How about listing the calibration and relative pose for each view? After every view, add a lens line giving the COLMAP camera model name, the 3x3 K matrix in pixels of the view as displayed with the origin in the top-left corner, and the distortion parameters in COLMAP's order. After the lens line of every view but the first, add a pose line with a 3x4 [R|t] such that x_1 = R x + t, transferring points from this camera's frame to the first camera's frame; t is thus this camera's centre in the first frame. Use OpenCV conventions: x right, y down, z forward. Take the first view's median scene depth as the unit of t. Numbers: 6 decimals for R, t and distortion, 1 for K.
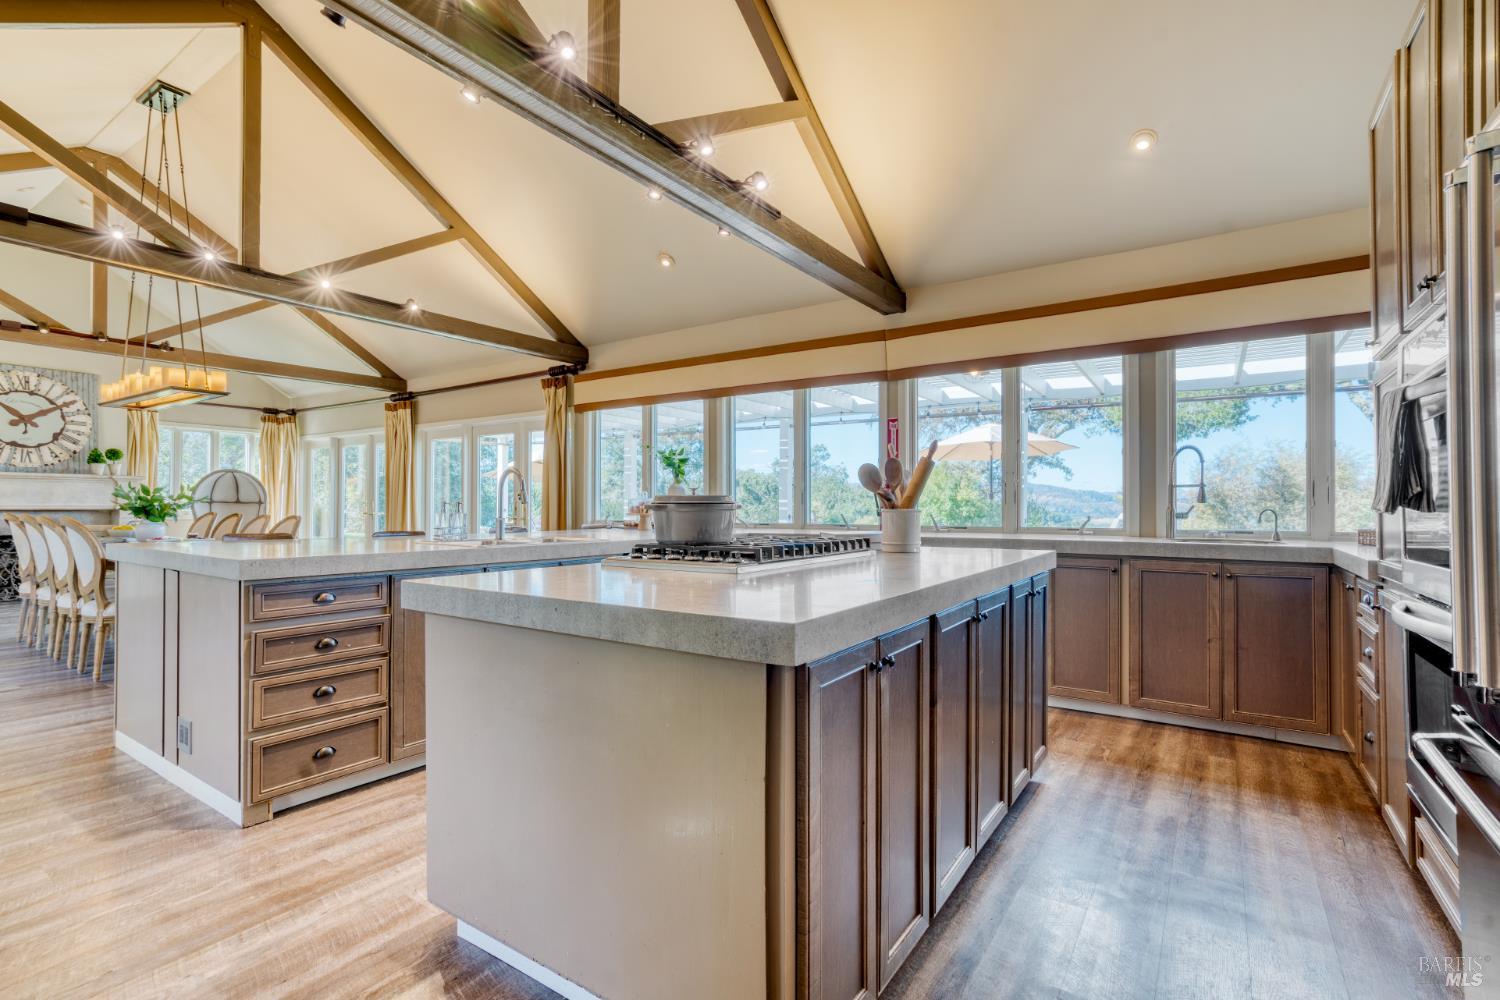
lens RADIAL K [[687.3, 0, 757.7], [0, 687.3, 505.3], [0, 0, 1]] dist [-0.006644, 0.002015]
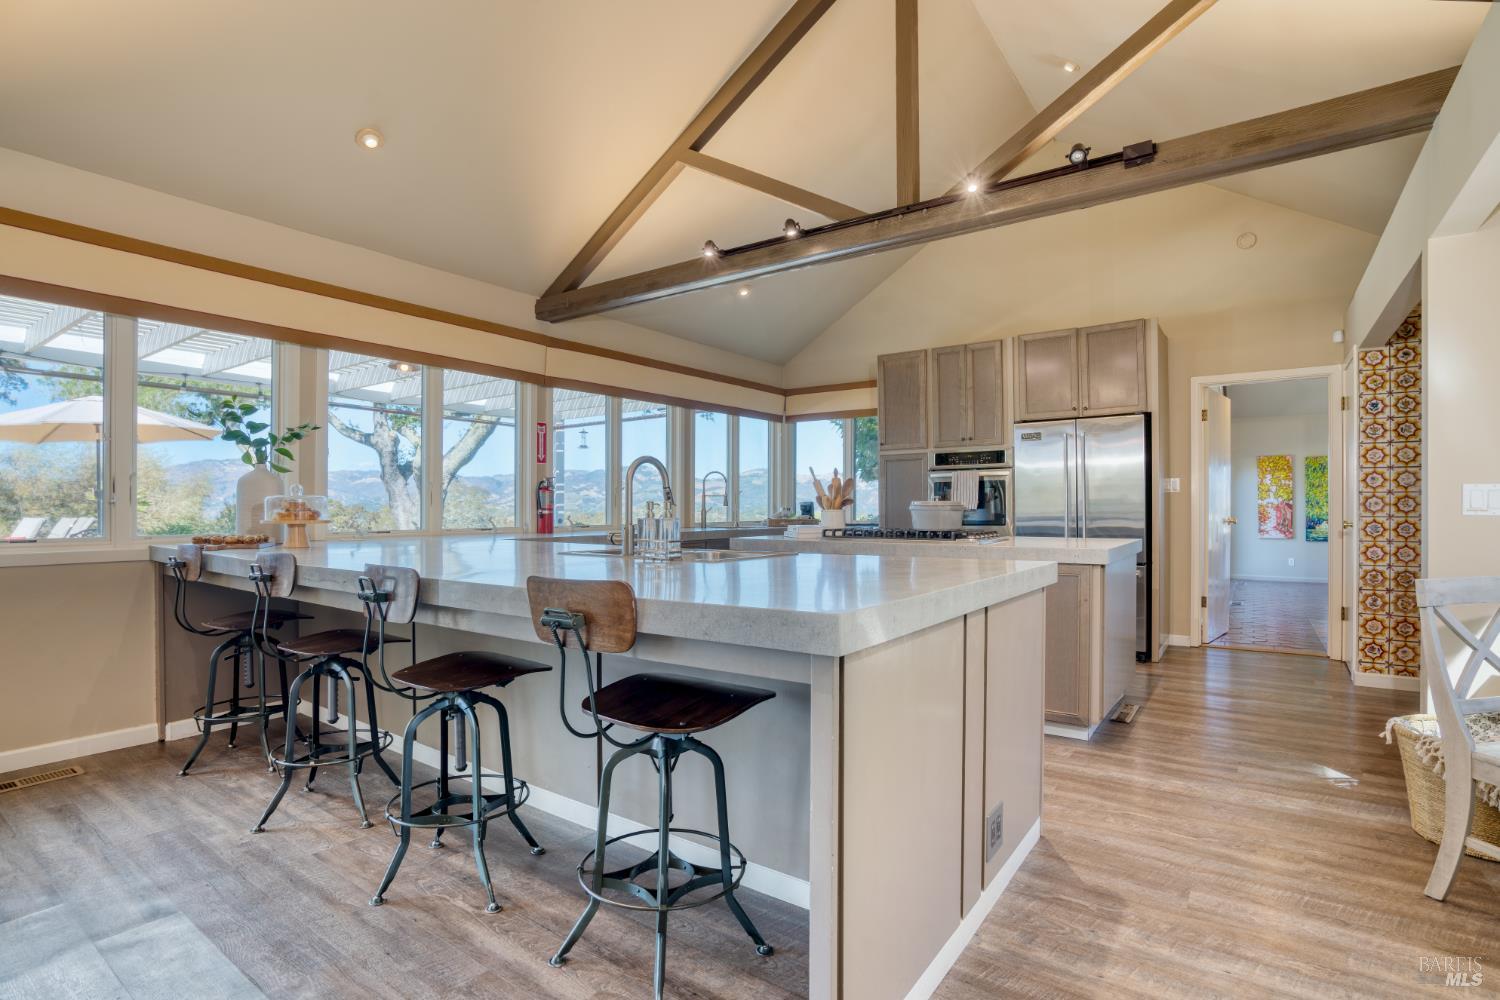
lens RADIAL K [[687.3, 0, 755.6], [0, 687.3, 499.5], [0, 0, 1]] dist [-0.006644, 0.002015]
pose [[0.055500, -0.010477, 0.998404, -3.058259], [0.002929, 0.999942, 0.010330, -0.075948], [-0.998454, 0.002351, 0.055527, 2.331581]]
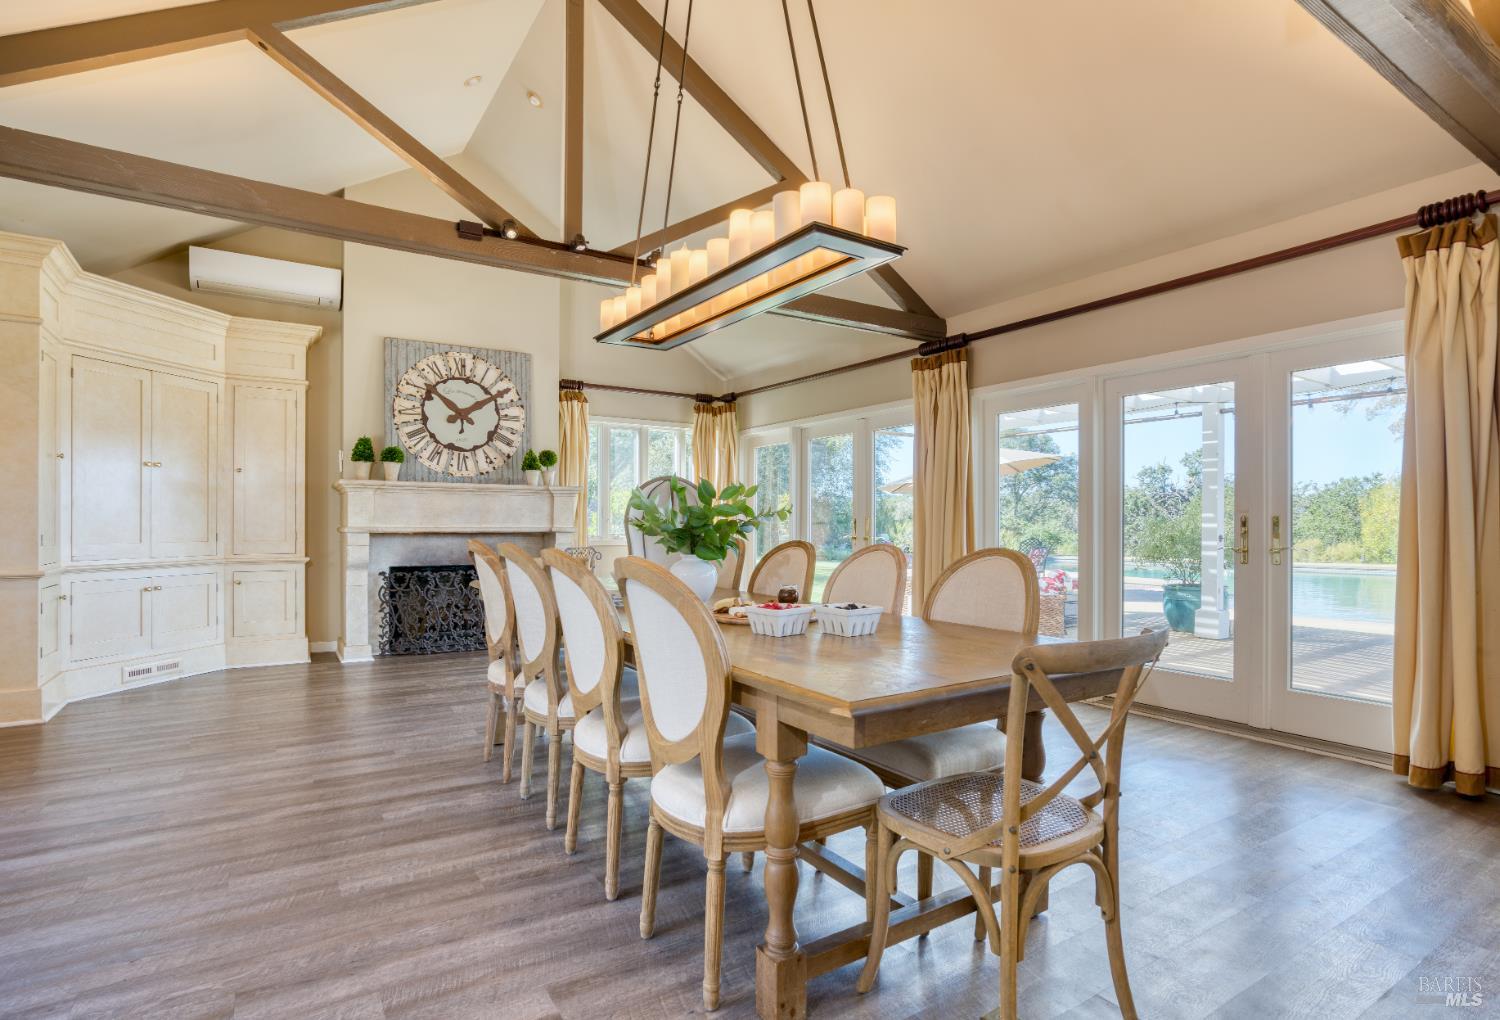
lens RADIAL K [[733.9, 0, 746.5], [0, 733.9, 510.0], [0, 0, 1]] dist [0.000995, -0.000048]
pose [[0.921135, -0.008701, -0.389146, -0.431297], [0.002863, 0.999875, -0.015579, -0.004708], [0.389232, 0.013236, 0.921045, 0.347281]]
